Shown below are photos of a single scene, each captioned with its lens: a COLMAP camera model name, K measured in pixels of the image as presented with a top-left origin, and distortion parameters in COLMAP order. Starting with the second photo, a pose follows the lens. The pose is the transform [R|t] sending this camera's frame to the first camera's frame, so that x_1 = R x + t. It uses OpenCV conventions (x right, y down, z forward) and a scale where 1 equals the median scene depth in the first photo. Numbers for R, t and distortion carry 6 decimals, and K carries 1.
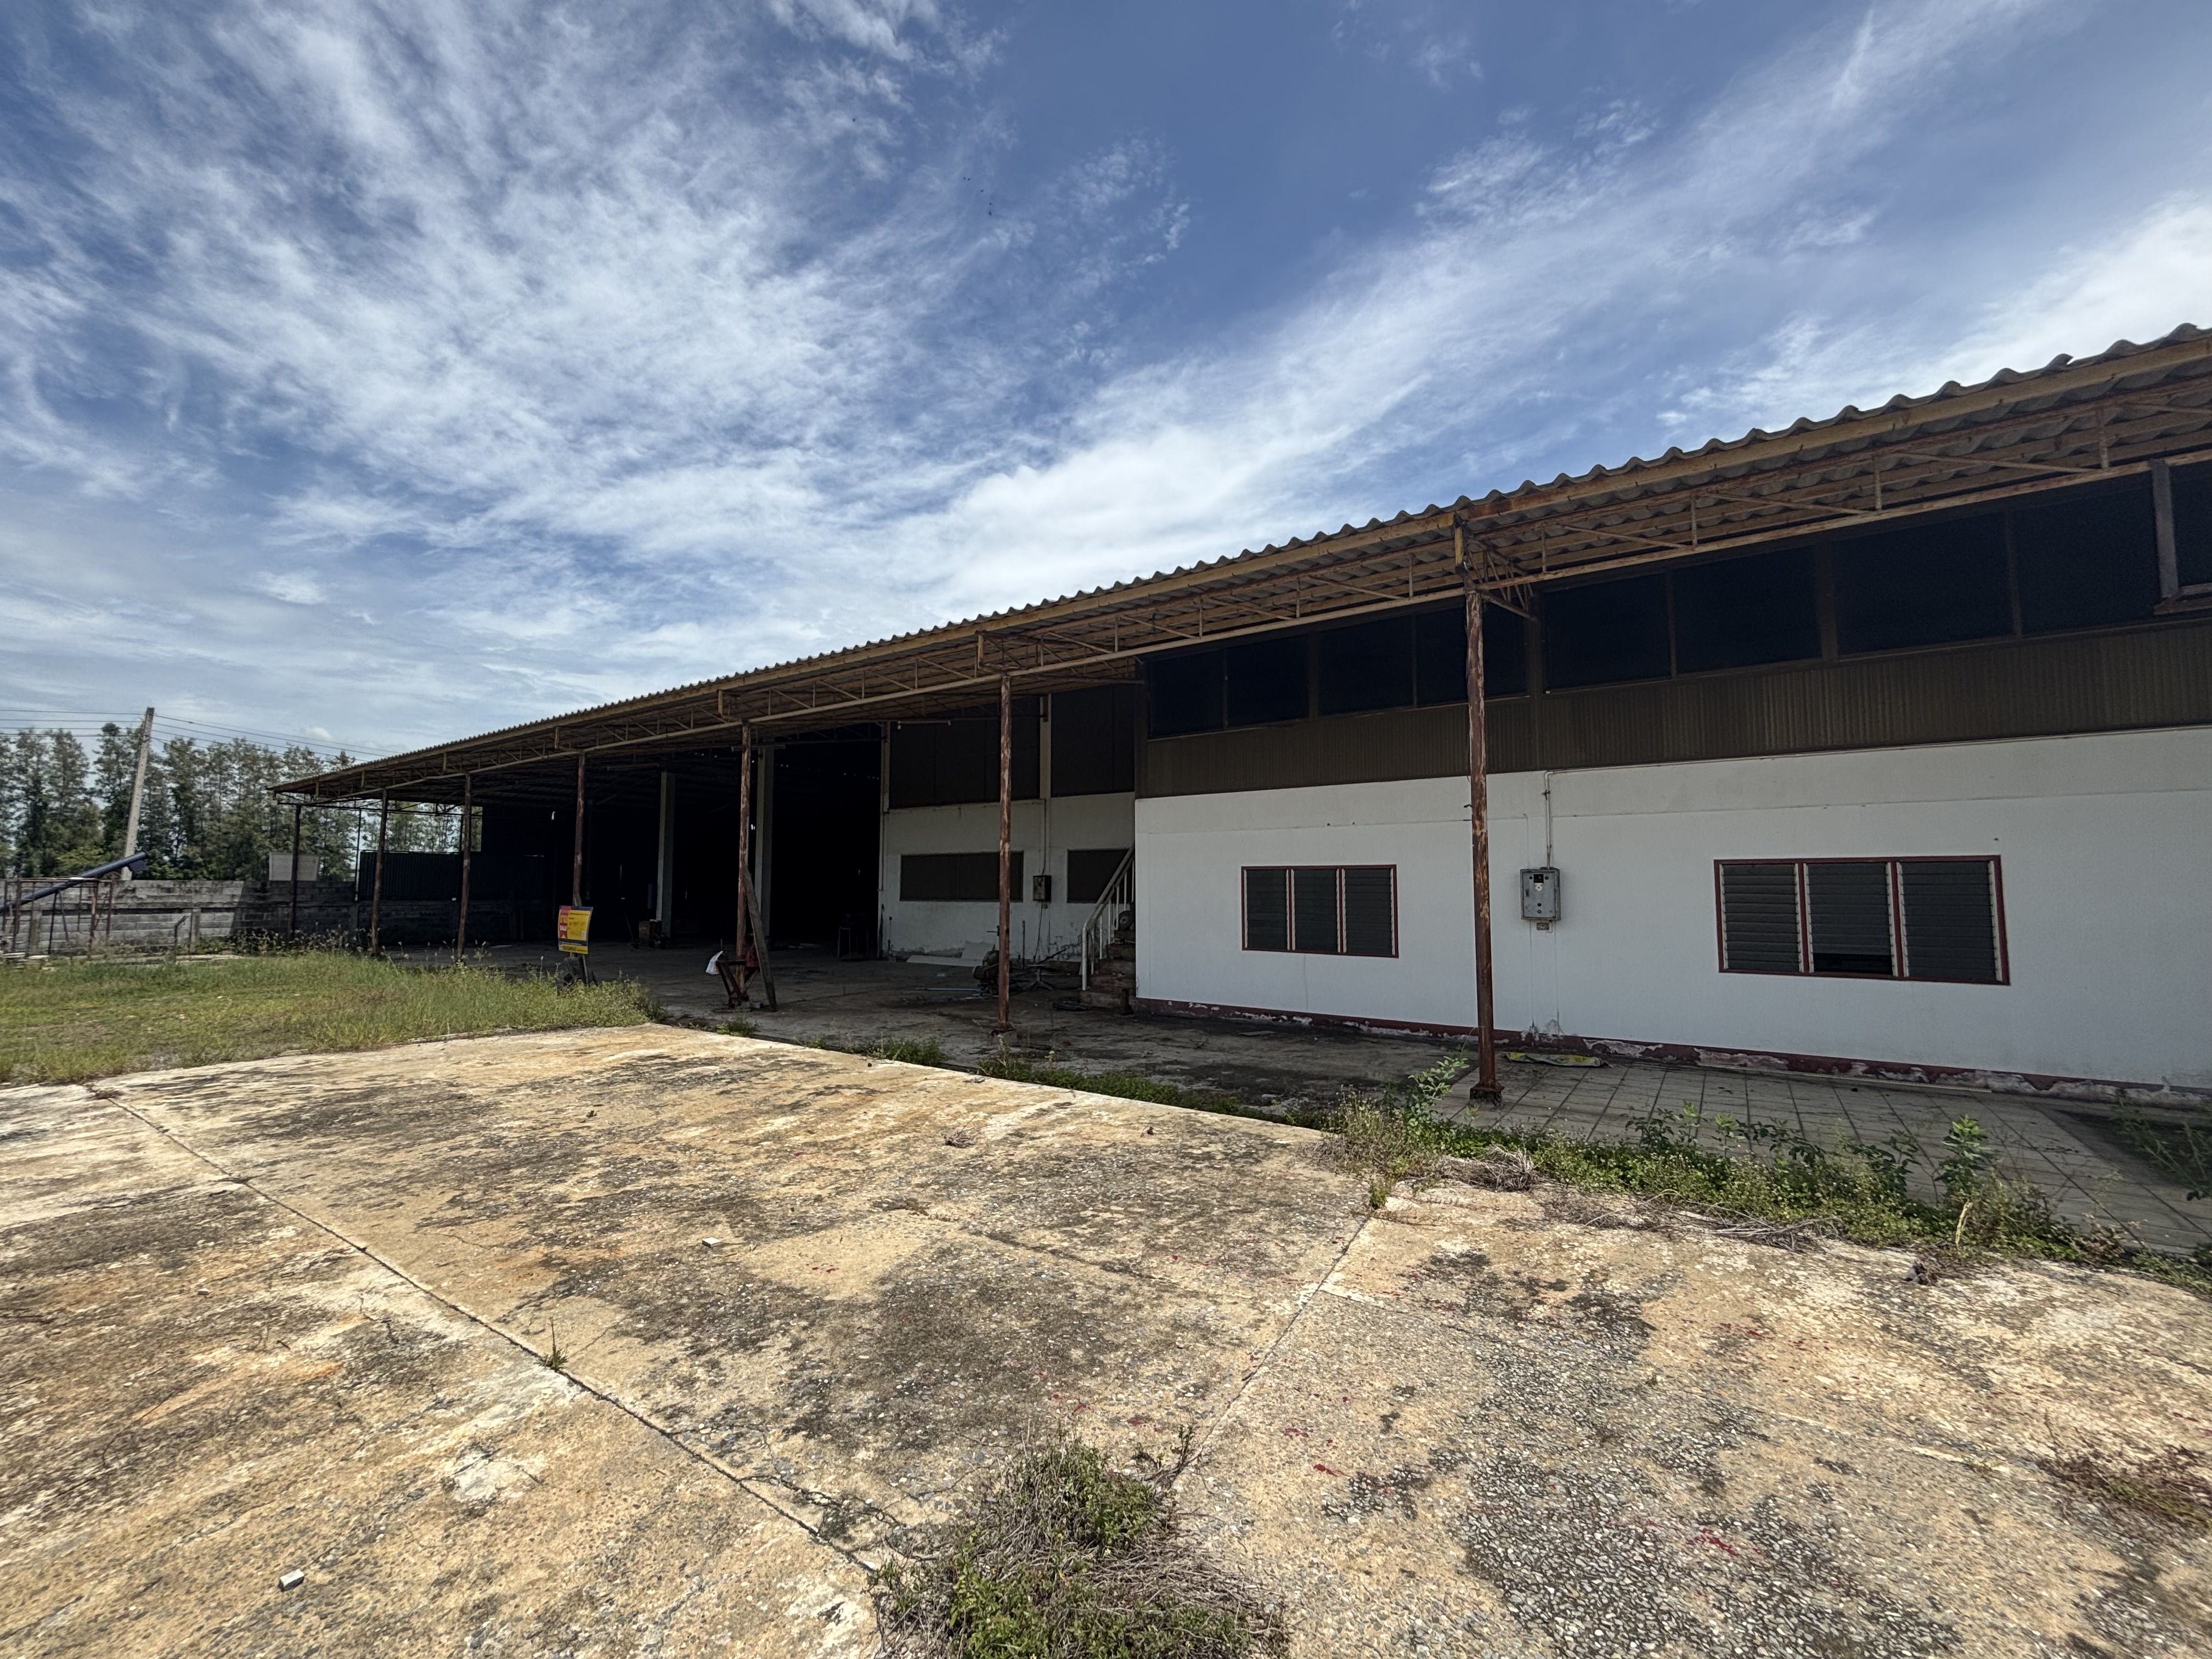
lens RADIAL K [[936.5, 0, 1106.0], [0, 936.5, 829.5], [0, 0, 1]] dist [0.087891, -0.060146]
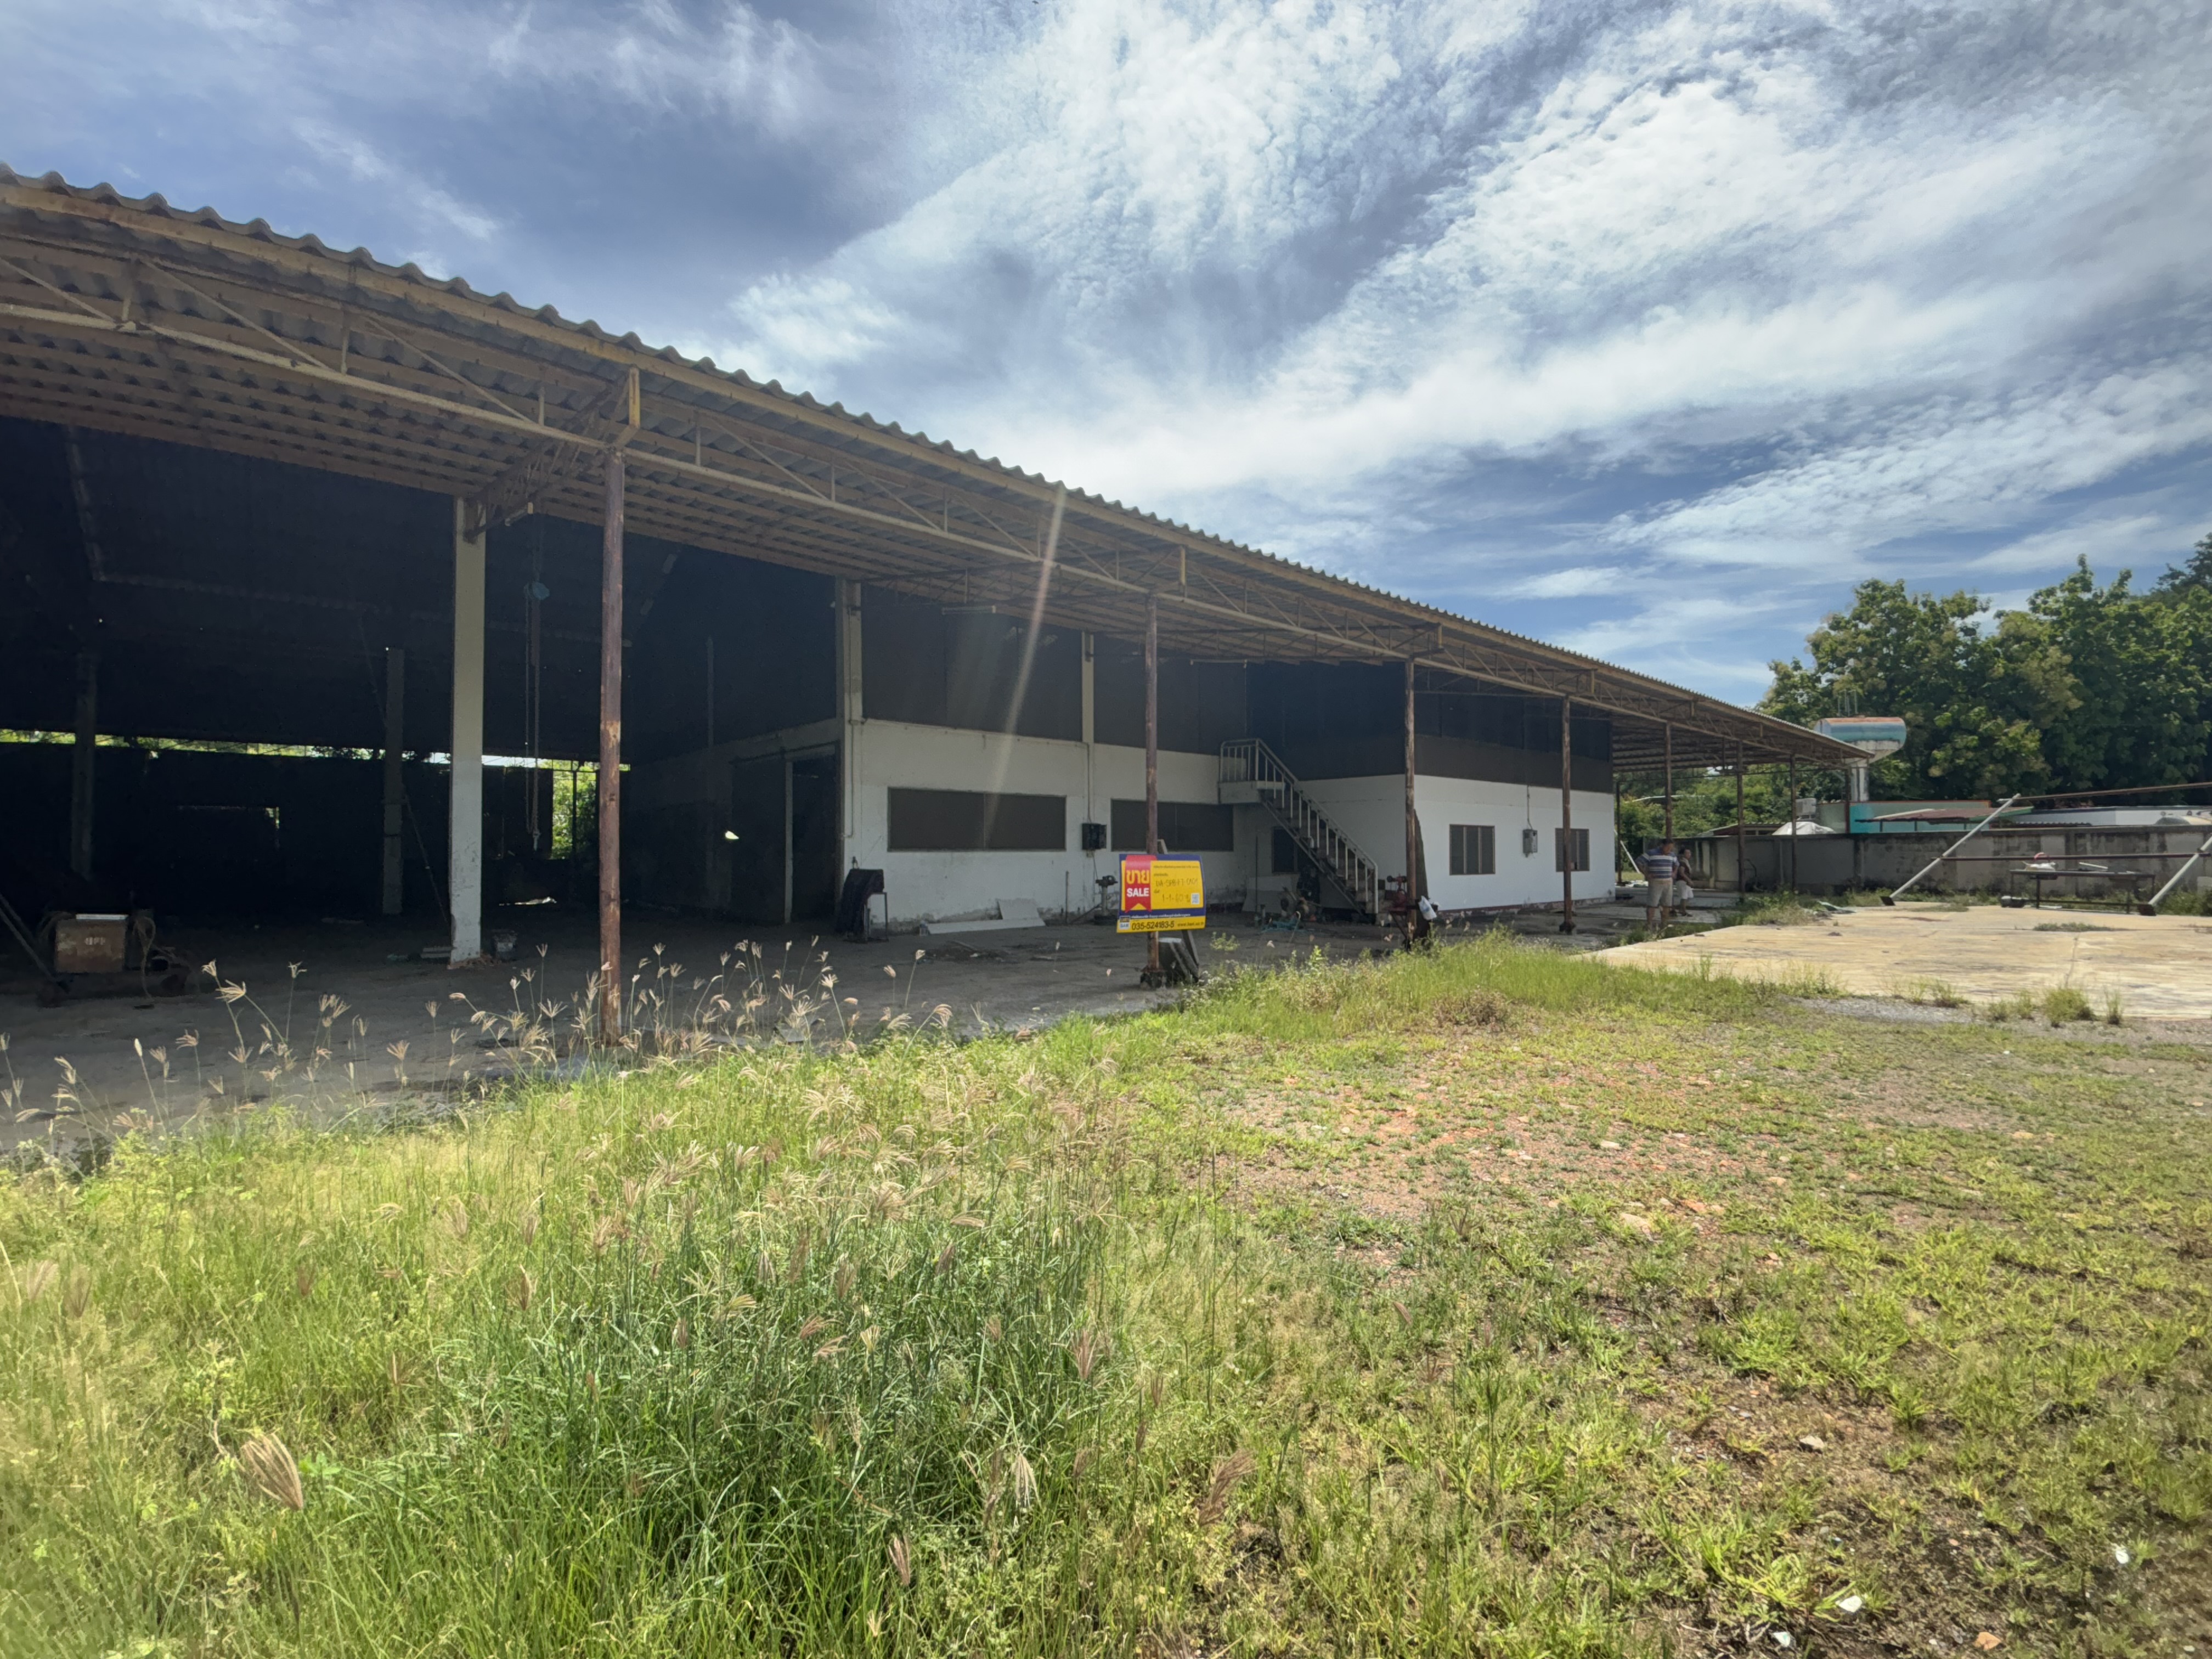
lens RADIAL K [[878.5, 0, 1106.0], [0, 878.5, 829.5], [0, 0, 1]] dist [0.130694, -0.046436]
pose [[0.215400, 0.019931, 0.976323, -0.838052], [-0.059810, 0.998184, -0.007182, 0.054395], [-0.974693, -0.056847, 0.216200, 0.703034]]
